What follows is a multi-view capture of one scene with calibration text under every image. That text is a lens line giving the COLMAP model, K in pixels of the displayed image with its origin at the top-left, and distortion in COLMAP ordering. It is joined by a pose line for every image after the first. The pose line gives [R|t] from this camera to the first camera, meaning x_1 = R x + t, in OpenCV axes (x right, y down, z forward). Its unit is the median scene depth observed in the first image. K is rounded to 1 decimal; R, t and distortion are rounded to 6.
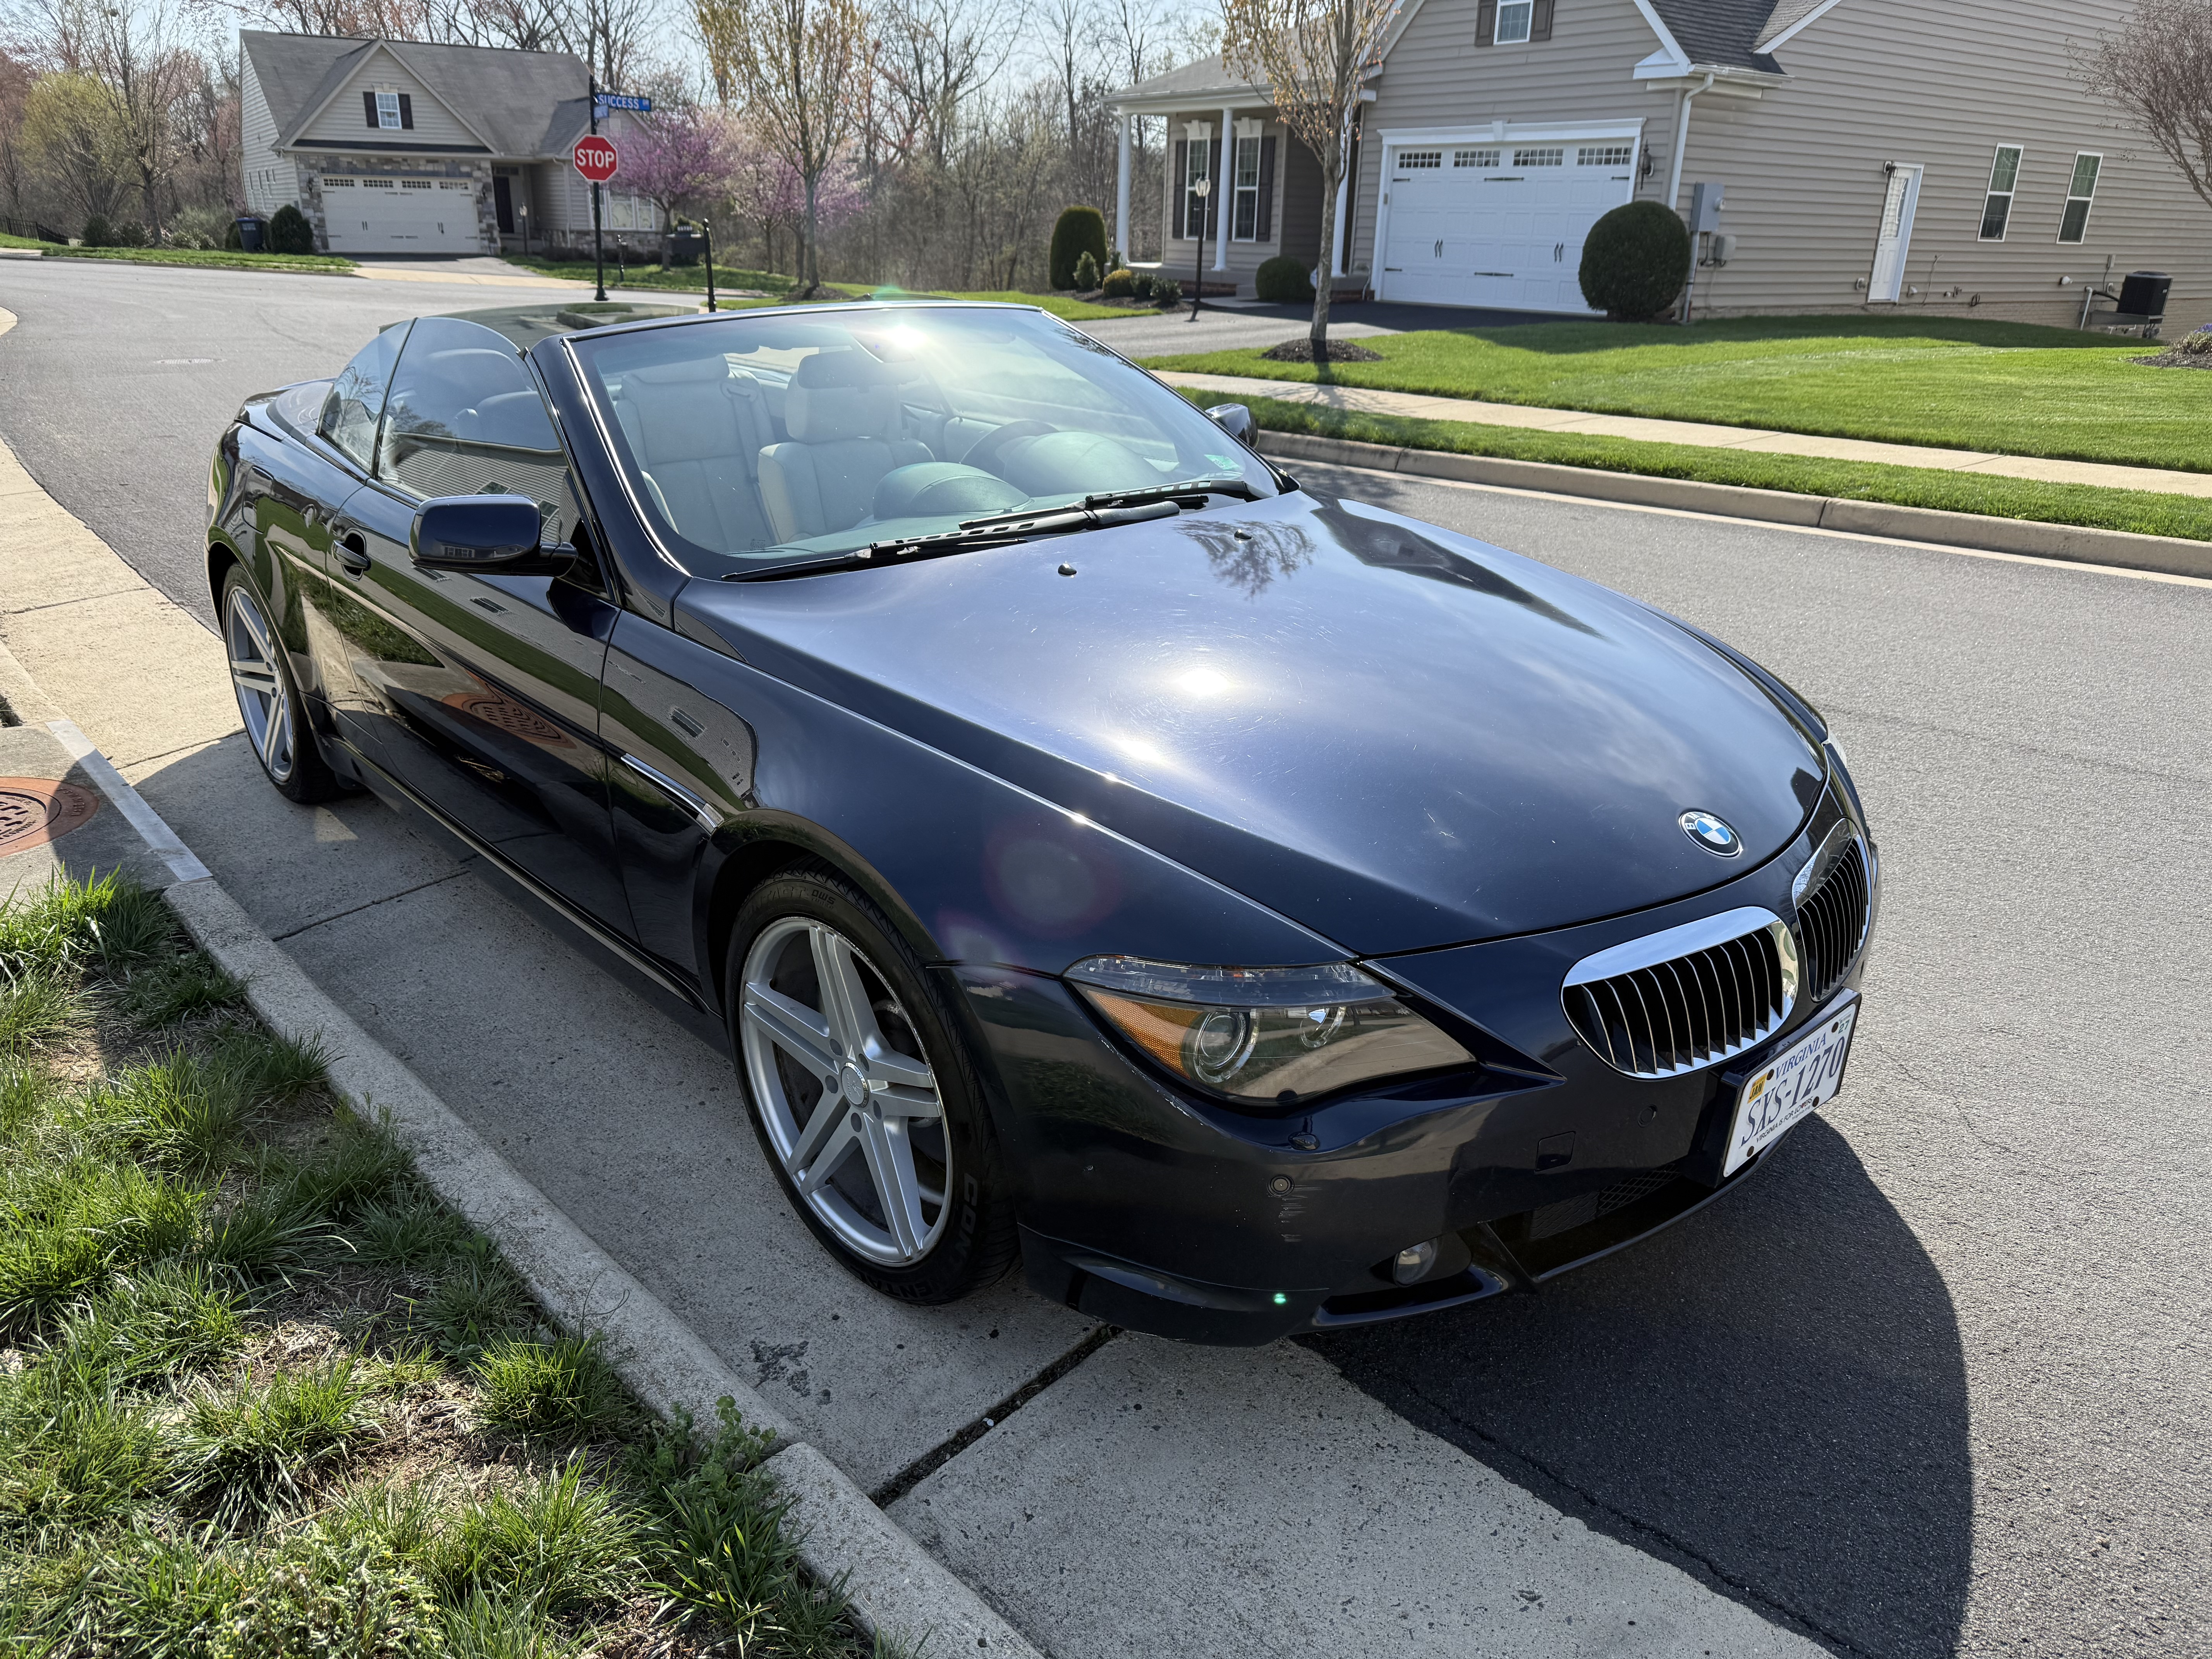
lens RADIAL K [[1573.1, 0, 1110.0], [0, 1573.1, 820.2], [0, 0, 1]] dist [0.004169, -0.004543]
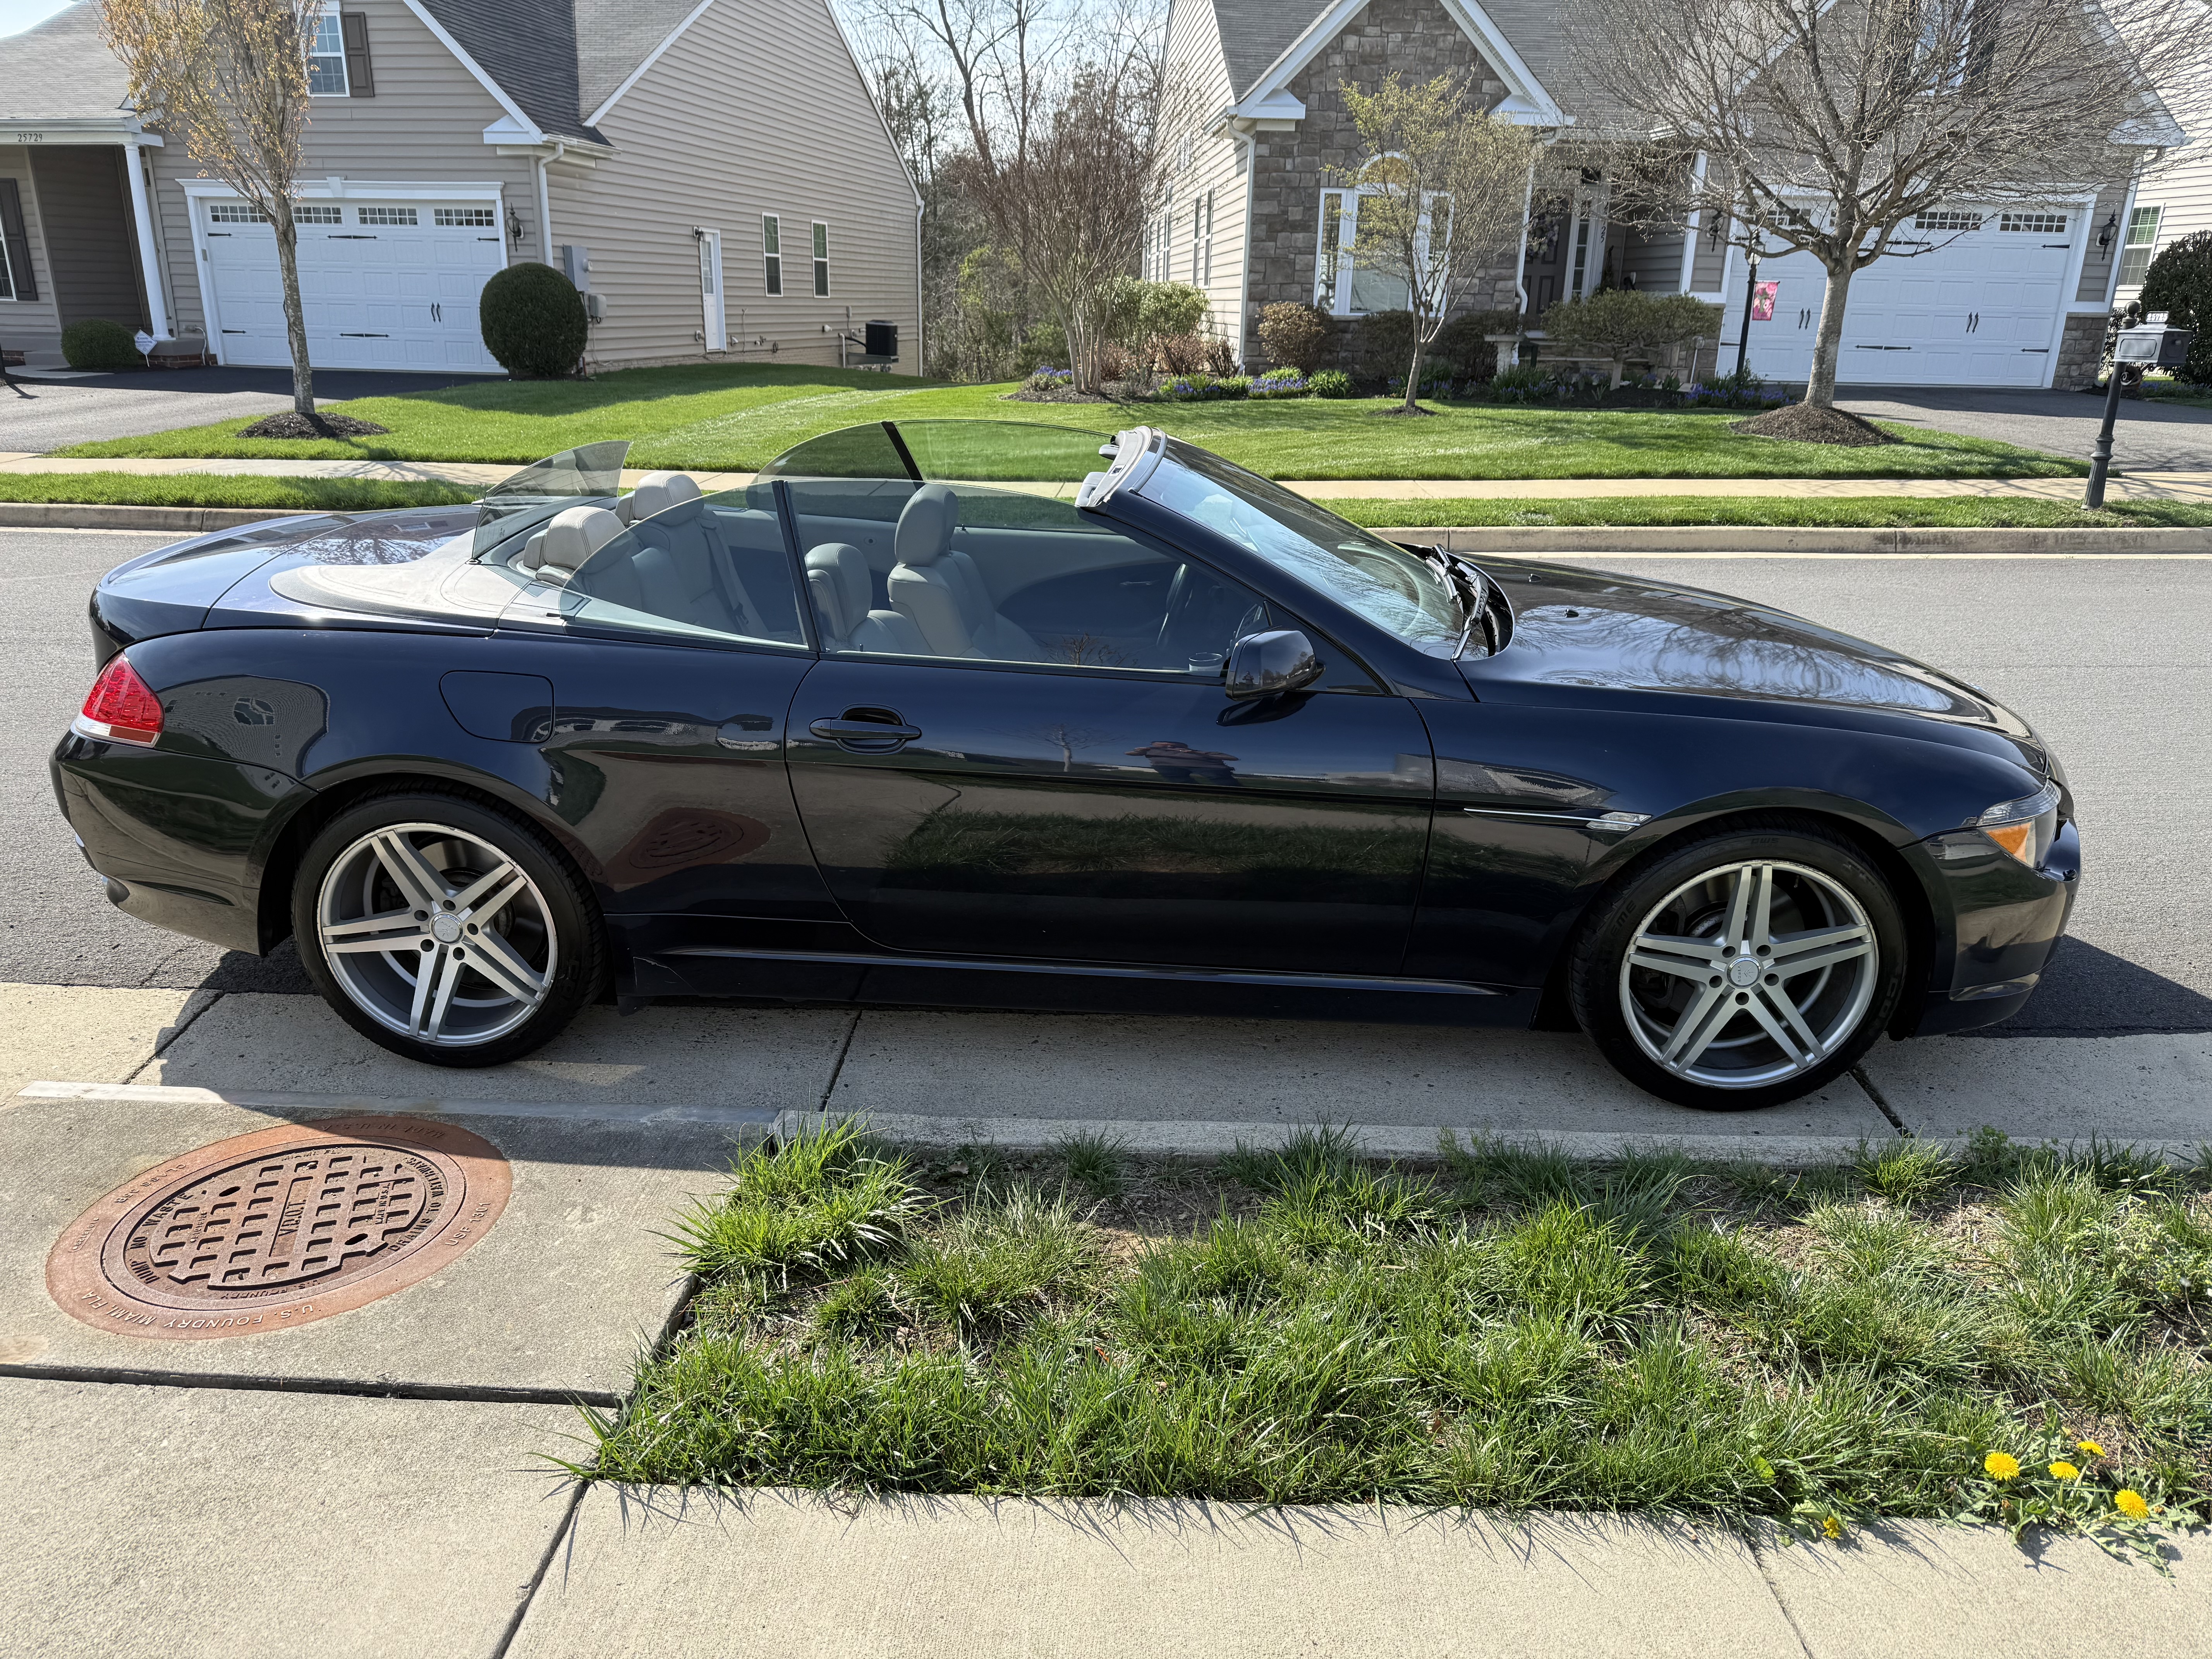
lens RADIAL K [[1540.0, 0, 1109.5], [0, 1540.0, 836.6], [0, 0, 1]] dist [0.016230, -0.020165]
pose [[0.706761, -0.240018, 0.665492, -0.140697], [0.246302, 0.965318, 0.086578, -0.020792], [-0.663192, 0.102722, 0.741366, 0.029613]]
